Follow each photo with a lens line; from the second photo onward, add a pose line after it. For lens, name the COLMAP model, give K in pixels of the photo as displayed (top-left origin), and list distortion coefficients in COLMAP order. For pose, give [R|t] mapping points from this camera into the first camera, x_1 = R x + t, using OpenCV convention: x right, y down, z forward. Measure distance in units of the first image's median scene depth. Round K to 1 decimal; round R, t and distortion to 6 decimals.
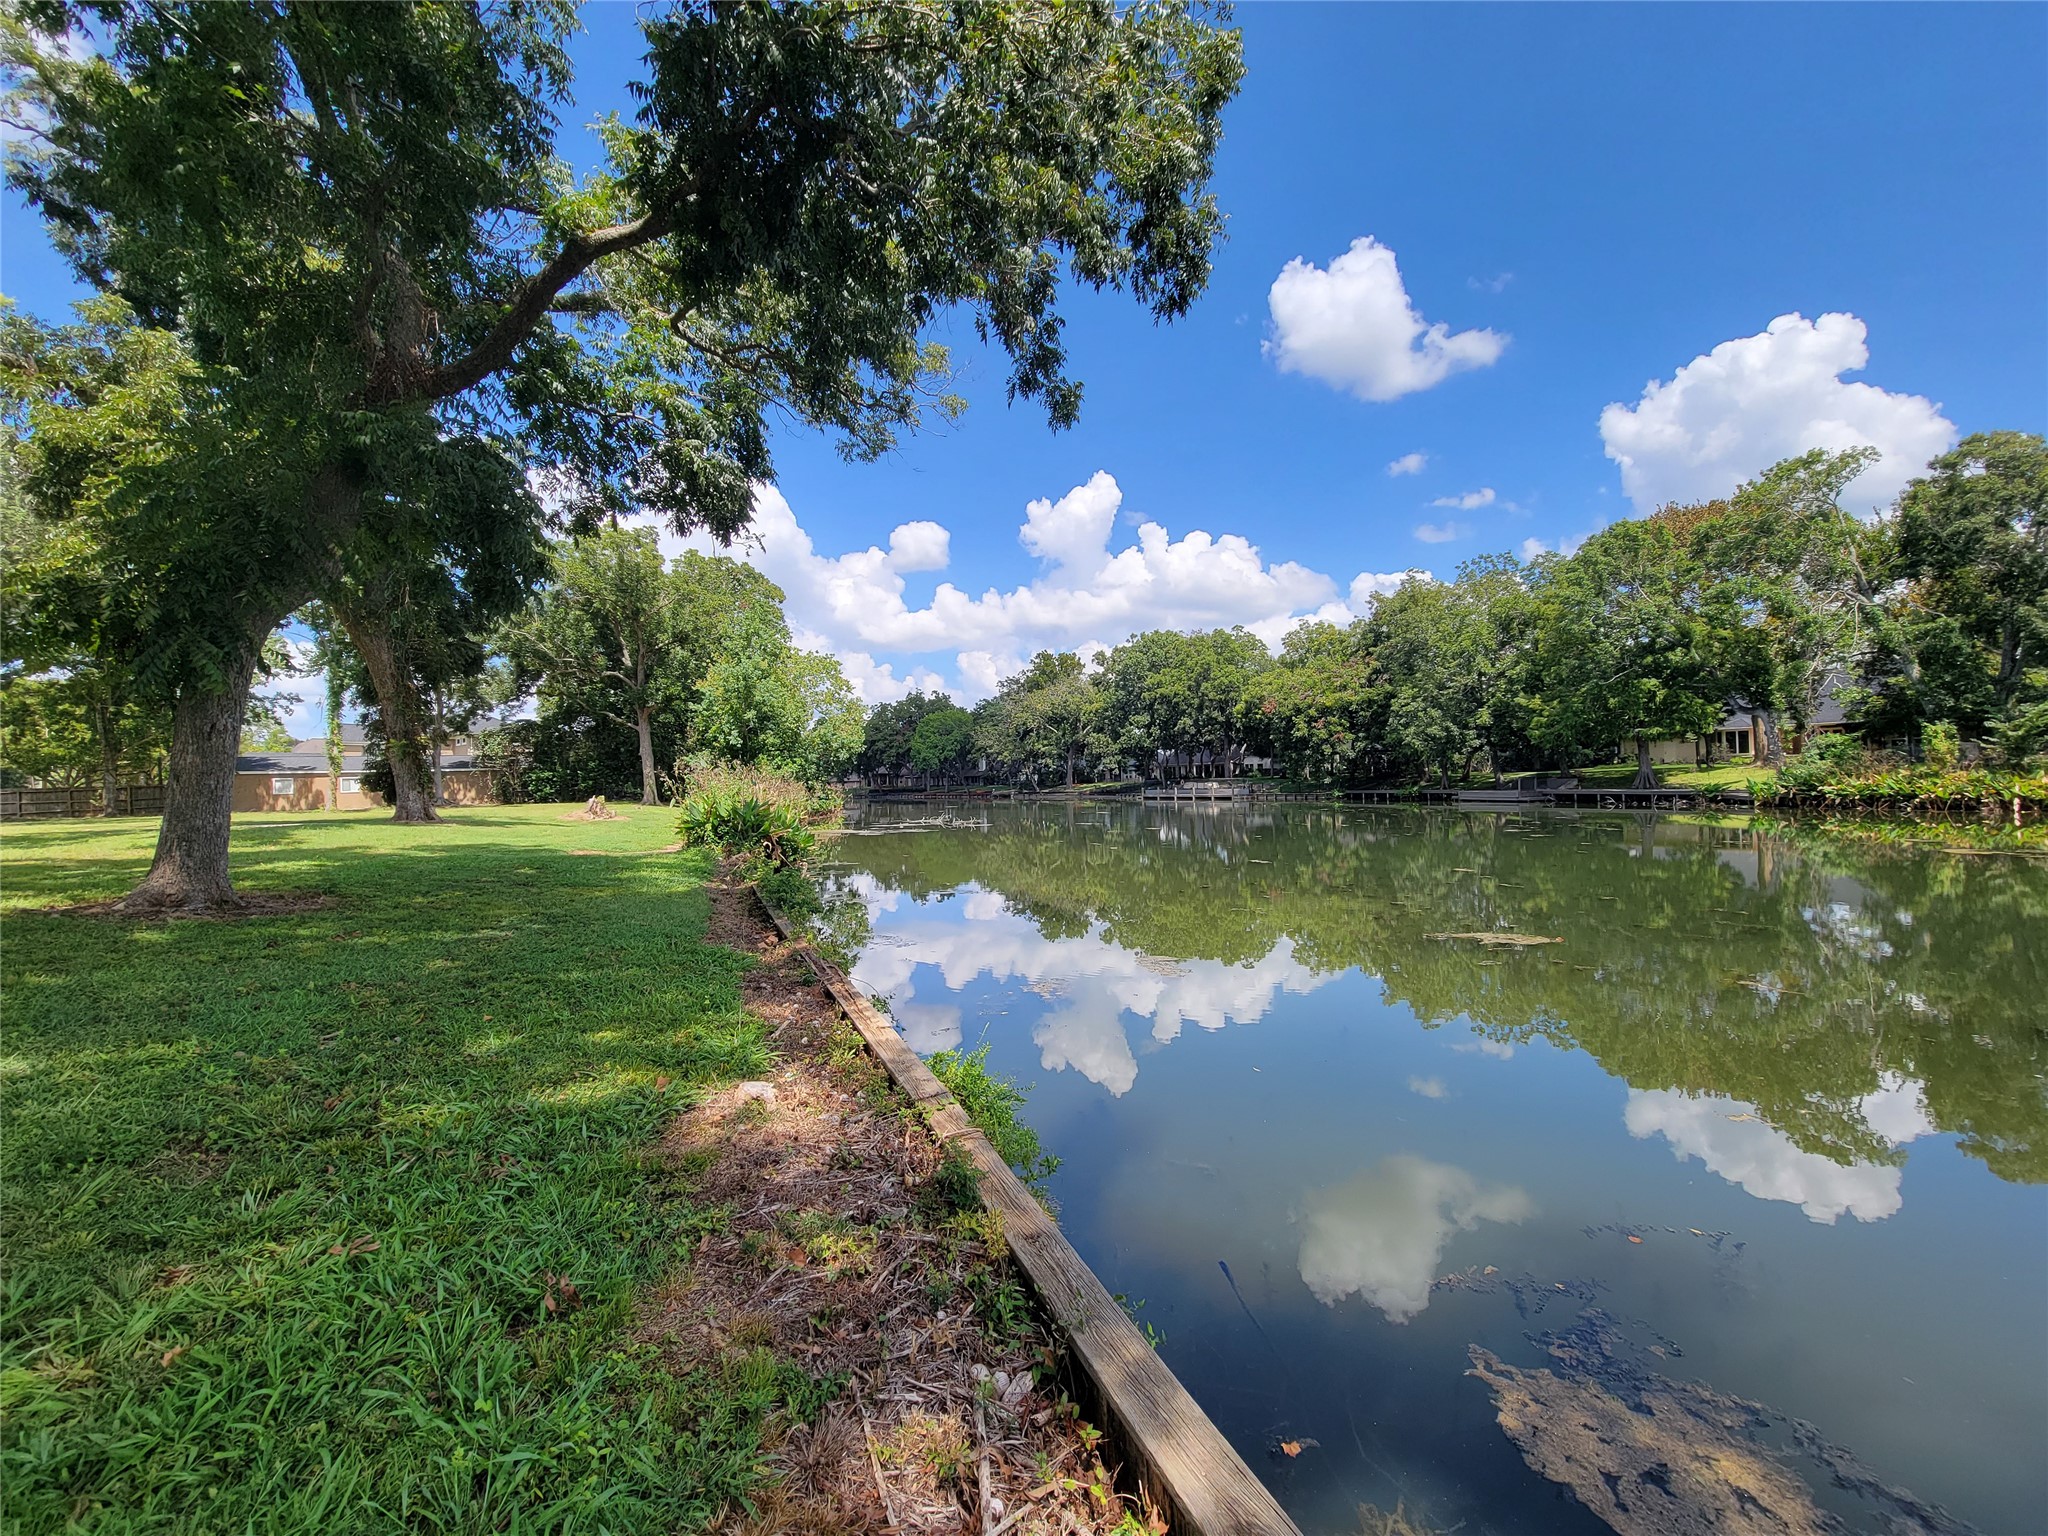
lens RADIAL K [[825.9, 0, 1021.6], [0, 825.9, 773.7], [0, 0, 1]] dist [0.002471, -0.003619]
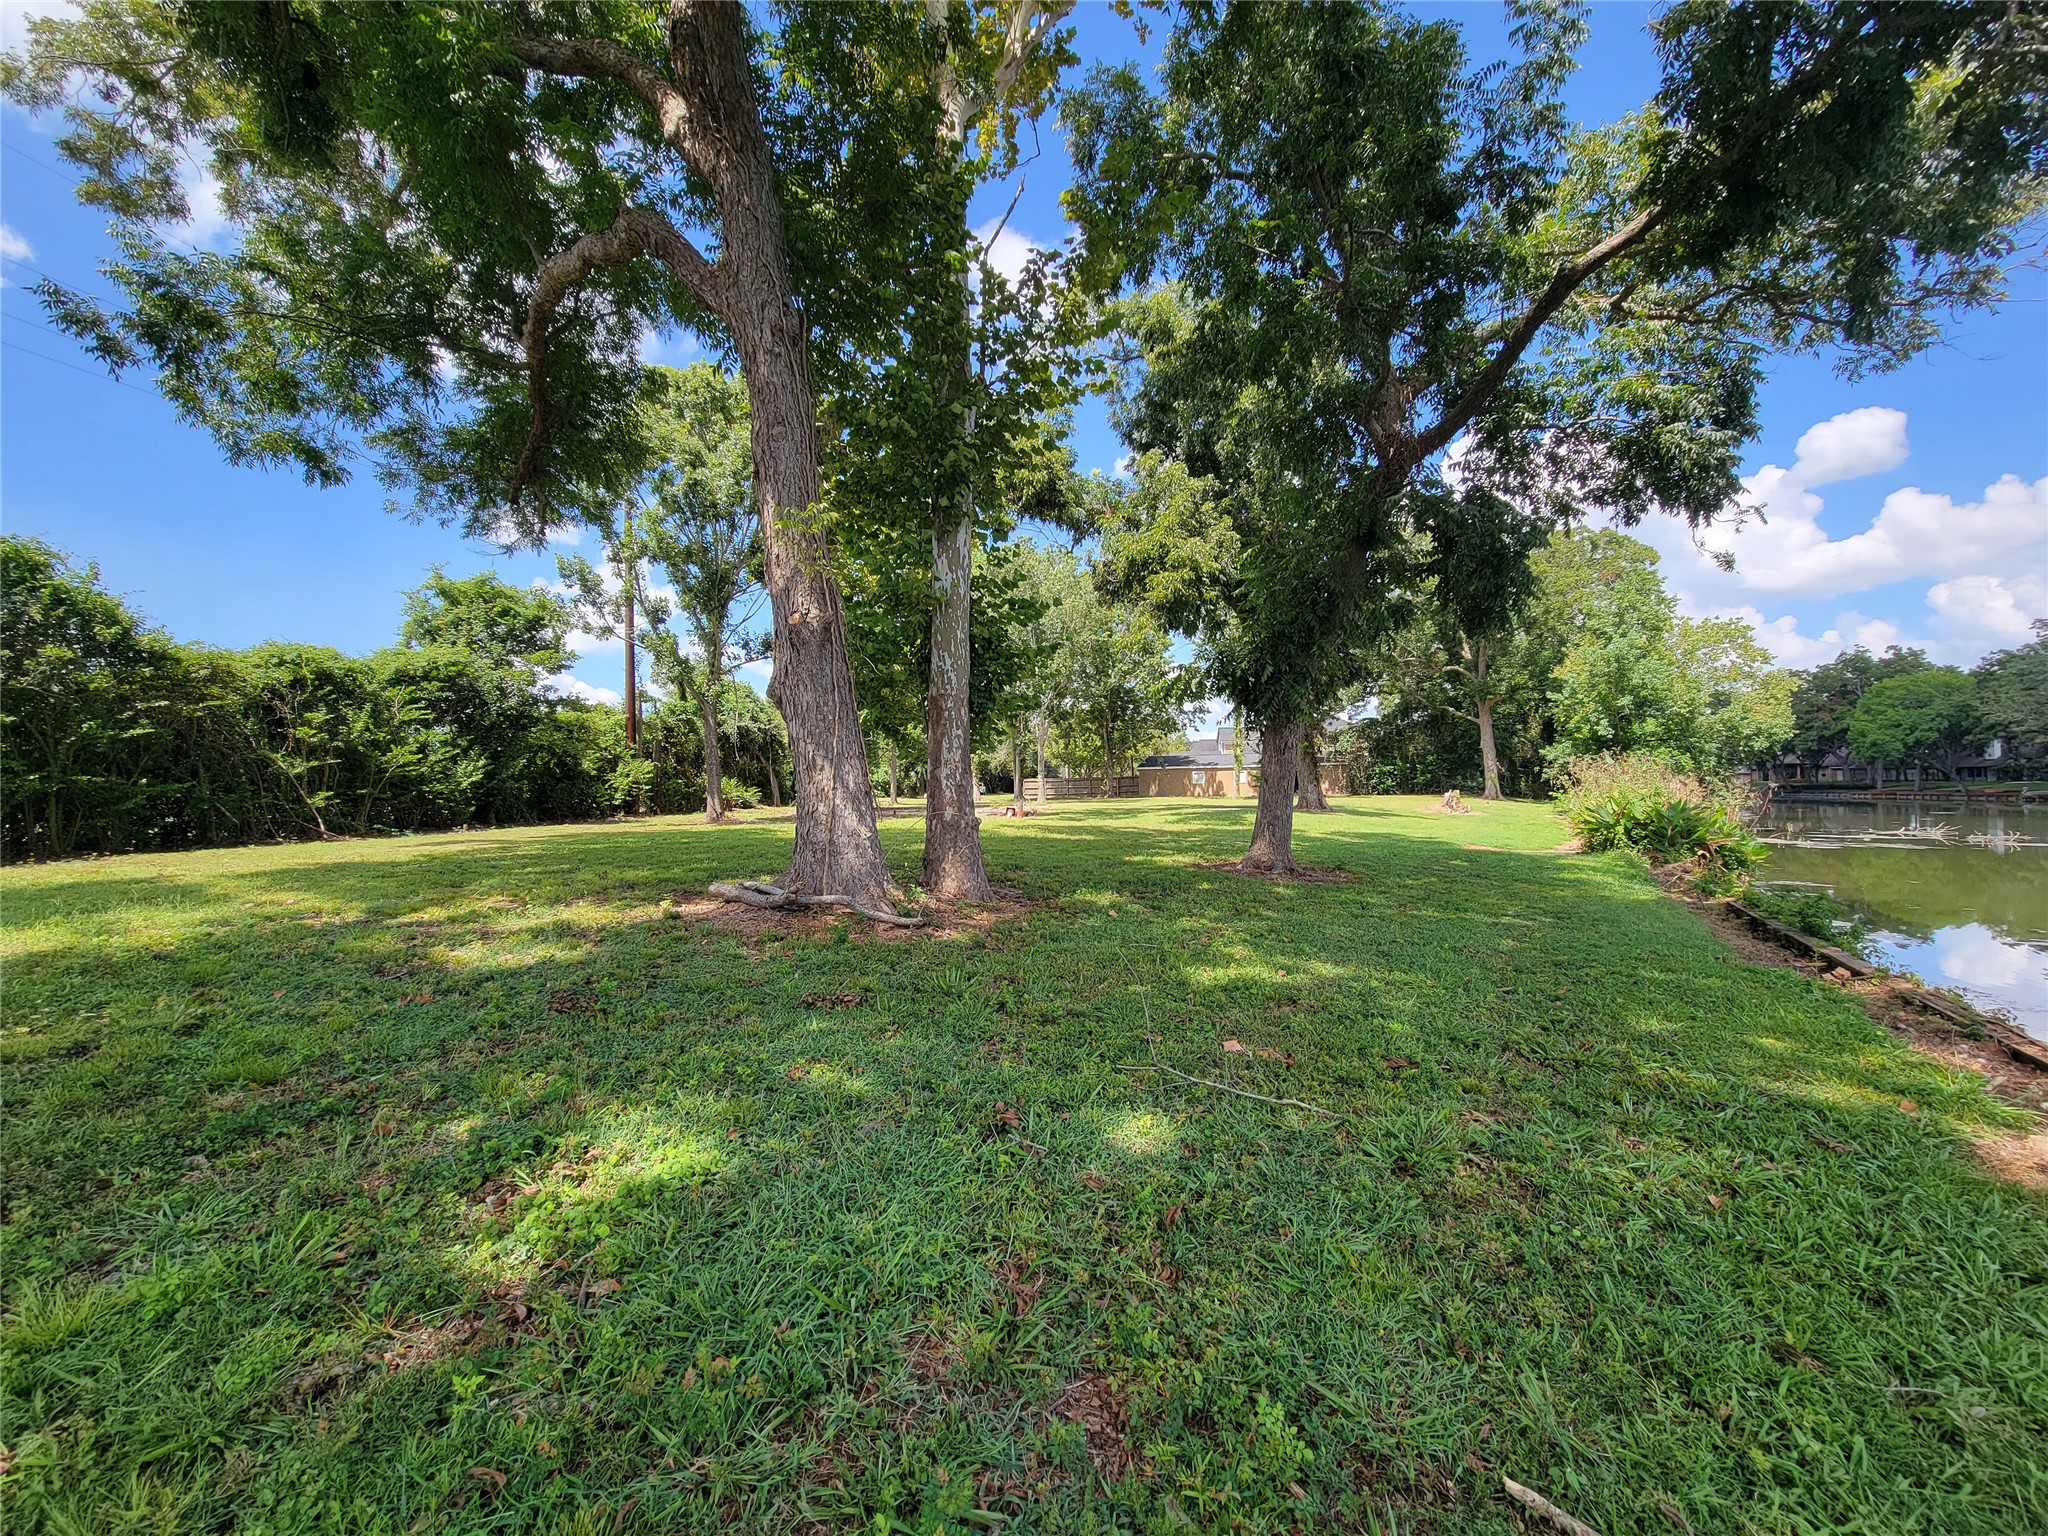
lens RADIAL K [[825.9, 0, 1027.0], [0, 825.9, 771.0], [0, 0, 1]] dist [0.002471, -0.003619]
pose [[0.617490, 0.000745, -0.786579, -0.027013], [0.005117, 0.999975, 0.004965, -0.003790], [0.786562, -0.007091, 0.617470, -0.039255]]
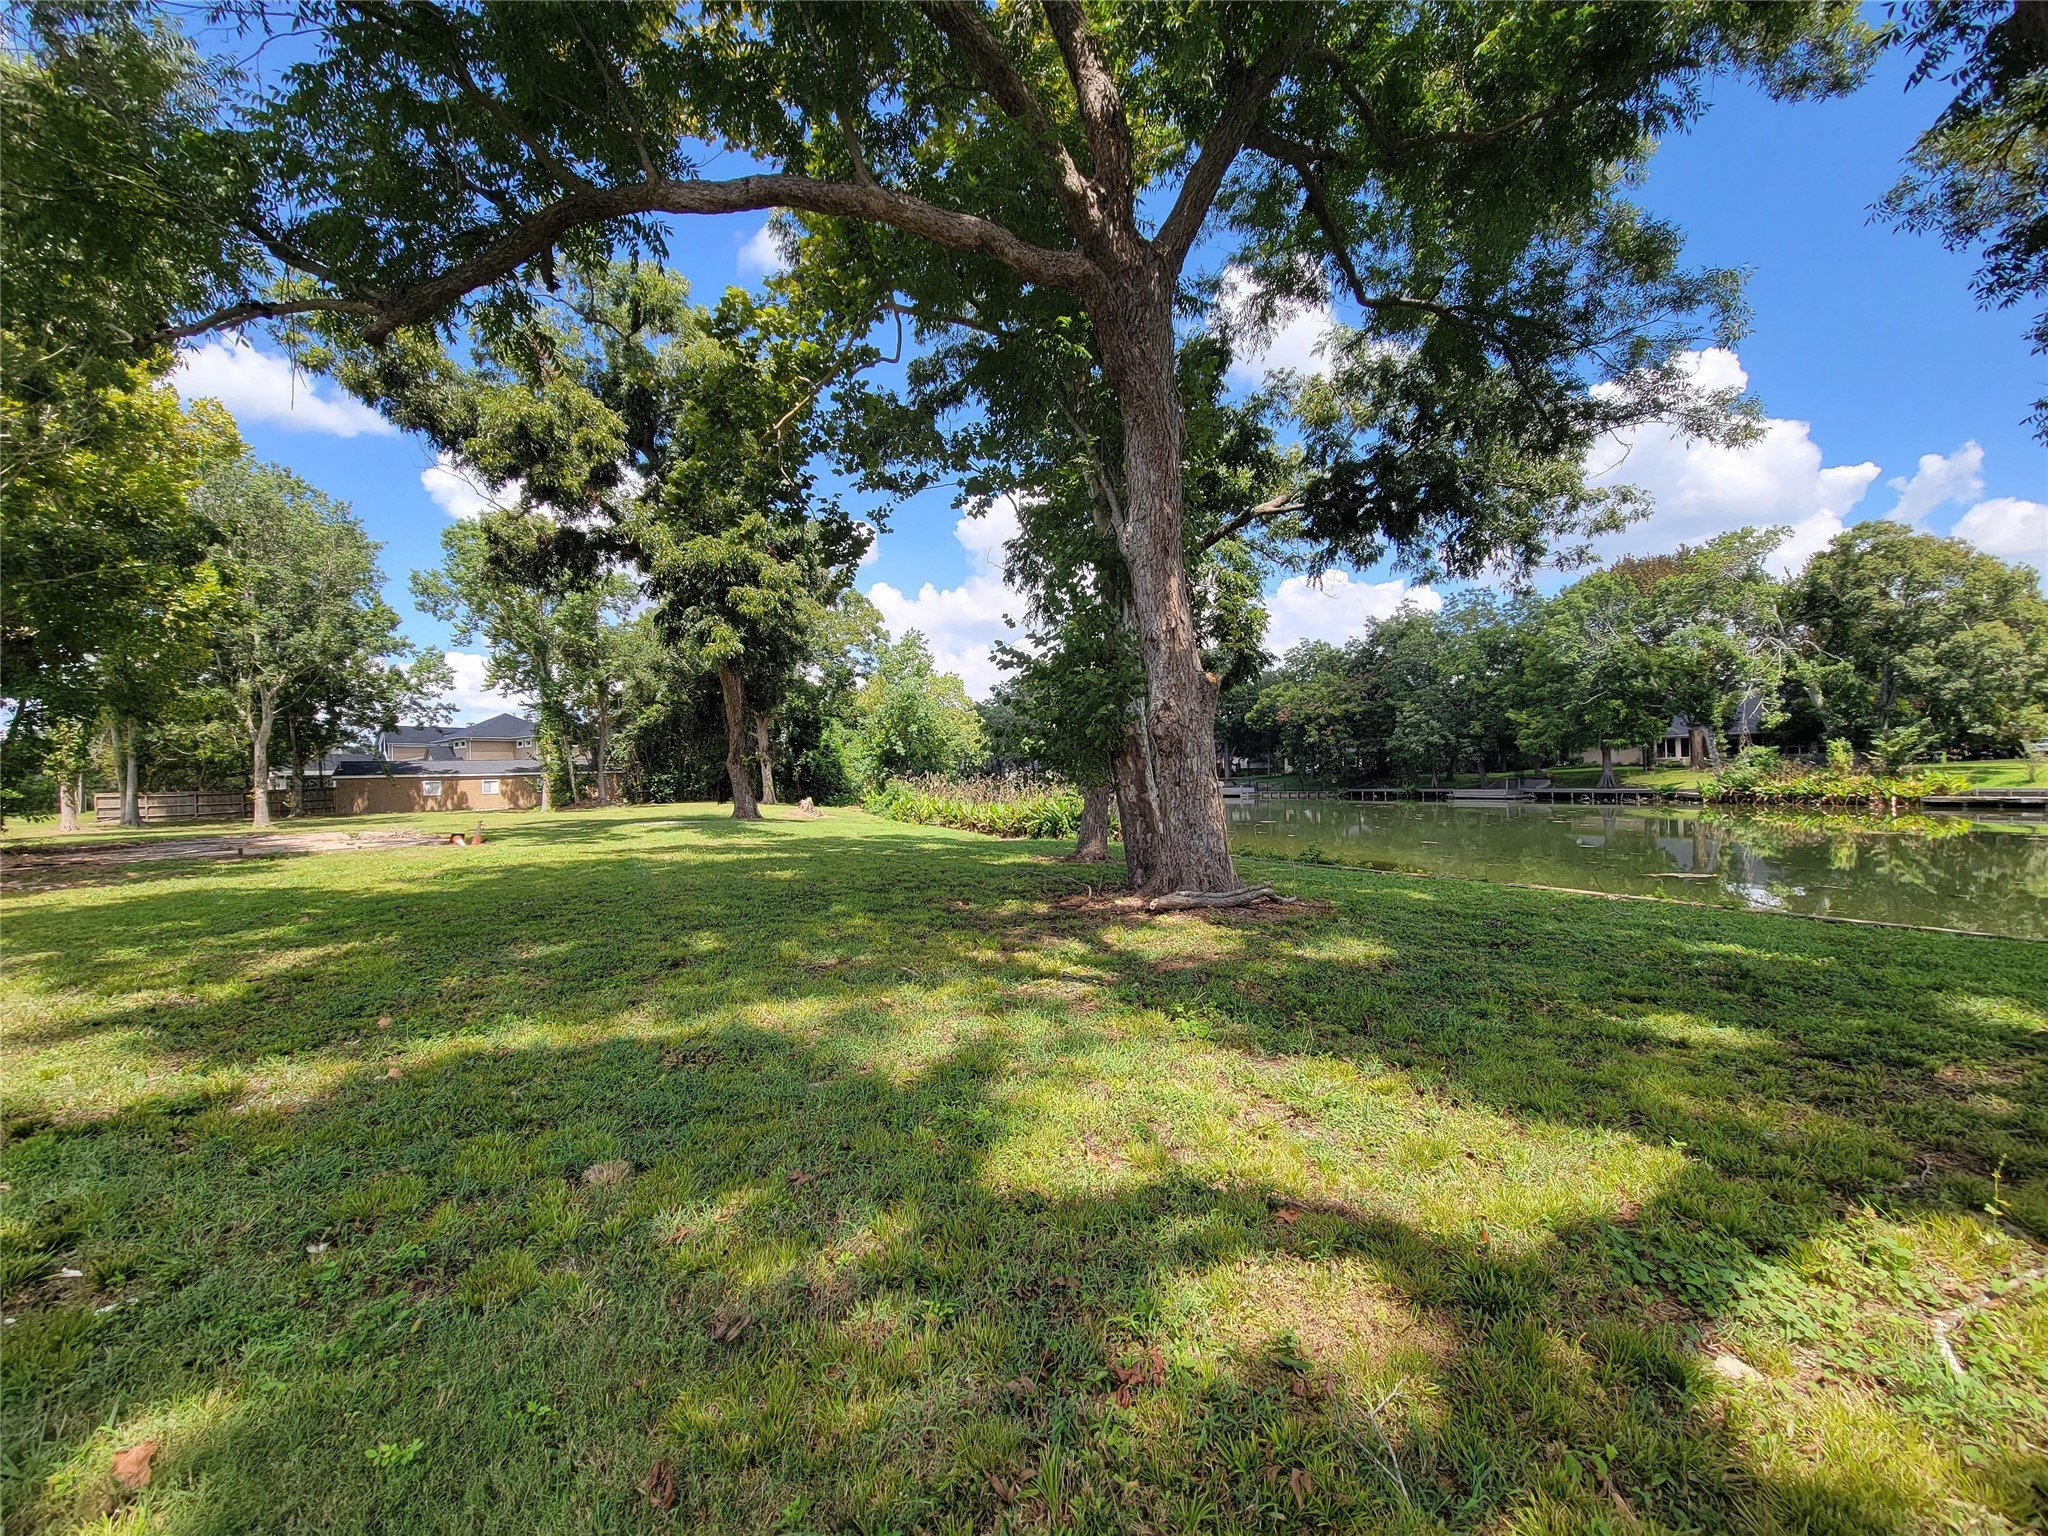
lens RADIAL K [[825.9, 0, 1021.6], [0, 825.9, 775.4], [0, 0, 1]] dist [0.002471, -0.003619]
pose [[0.996386, -0.000826, 0.084937, -0.249312], [0.000238, 0.999976, 0.006924, -0.010525], [-0.084941, -0.006878, 0.996362, -0.172886]]
